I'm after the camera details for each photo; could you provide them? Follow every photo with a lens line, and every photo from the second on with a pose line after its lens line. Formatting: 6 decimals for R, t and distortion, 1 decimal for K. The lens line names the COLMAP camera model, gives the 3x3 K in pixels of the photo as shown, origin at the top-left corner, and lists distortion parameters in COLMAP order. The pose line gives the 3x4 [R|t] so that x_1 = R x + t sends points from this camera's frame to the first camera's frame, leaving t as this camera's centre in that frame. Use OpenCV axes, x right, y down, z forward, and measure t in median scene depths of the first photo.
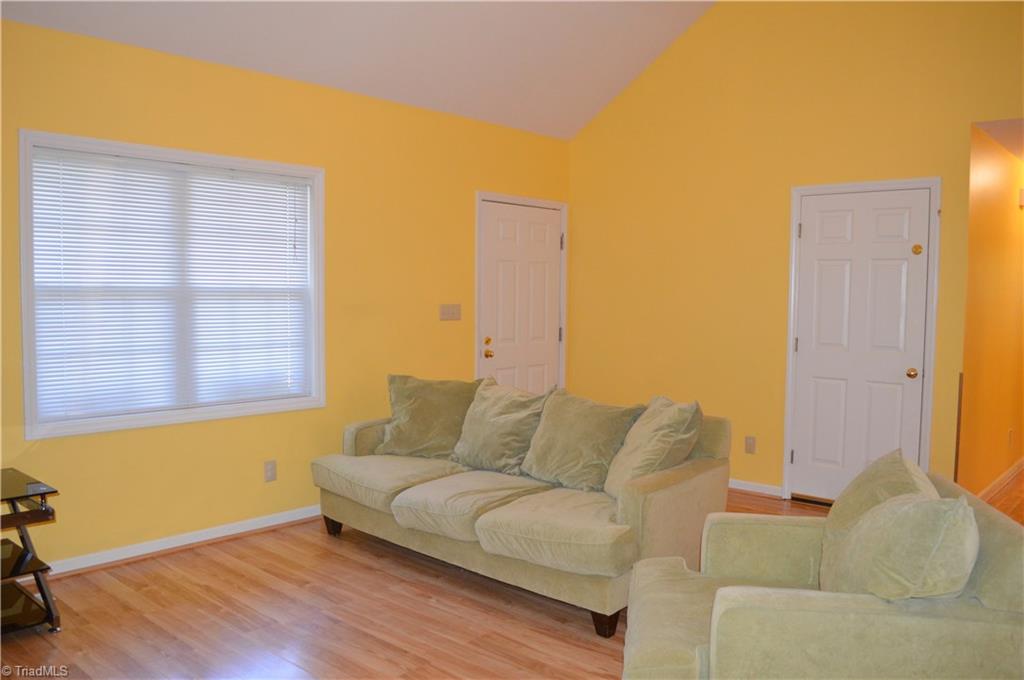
lens RADIAL K [[818.7, 0, 512.0], [0, 818.7, 340.0], [0, 0, 1]] dist [-0.071749, 0.001851]
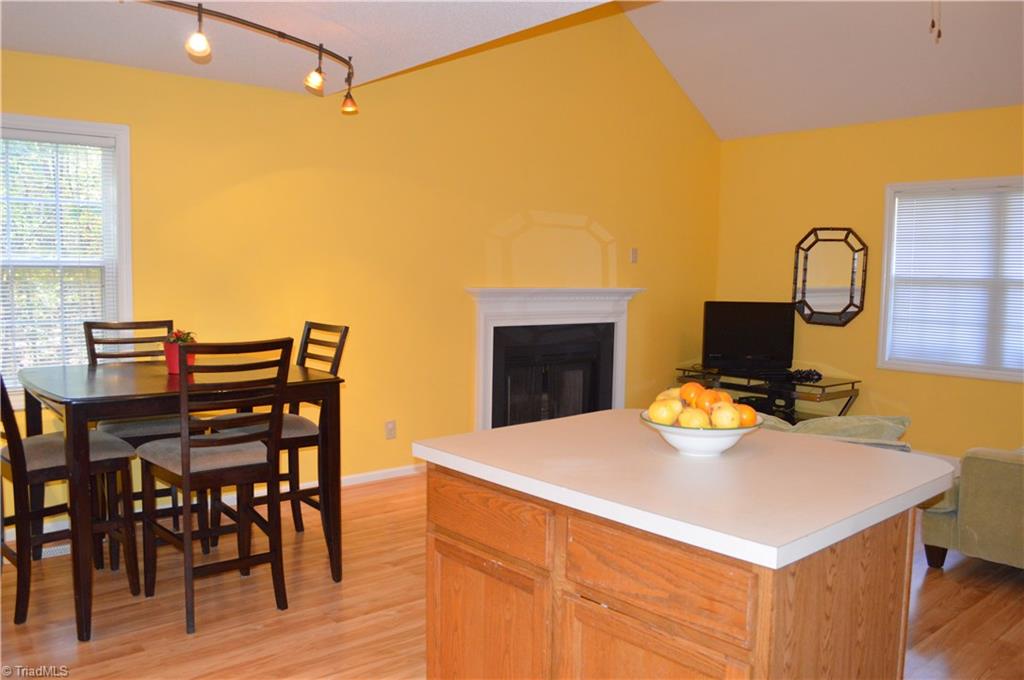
lens RADIAL K [[818.7, 0, 512.0], [0, 818.7, 340.0], [0, 0, 1]] dist [-0.071749, 0.001851]
pose [[-0.139410, 0.062957, -0.988231, 0.992481], [-0.078647, 0.994120, 0.074427, 0.000503], [0.987107, 0.088097, -0.133639, 0.384864]]
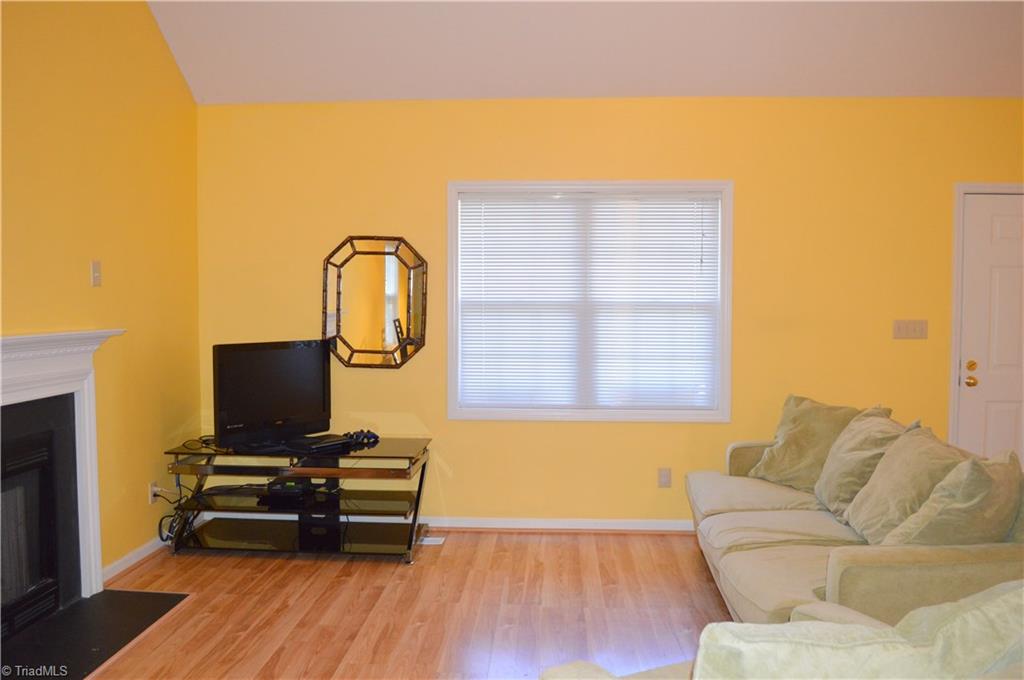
lens RADIAL K [[818.7, 0, 512.0], [0, 818.7, 340.0], [0, 0, 1]] dist [-0.071749, 0.001851]
pose [[0.621947, 0.028260, -0.782549, 0.416903], [-0.042172, 0.999107, 0.002564, -0.009815], [0.781923, 0.031407, 0.622584, 0.204919]]
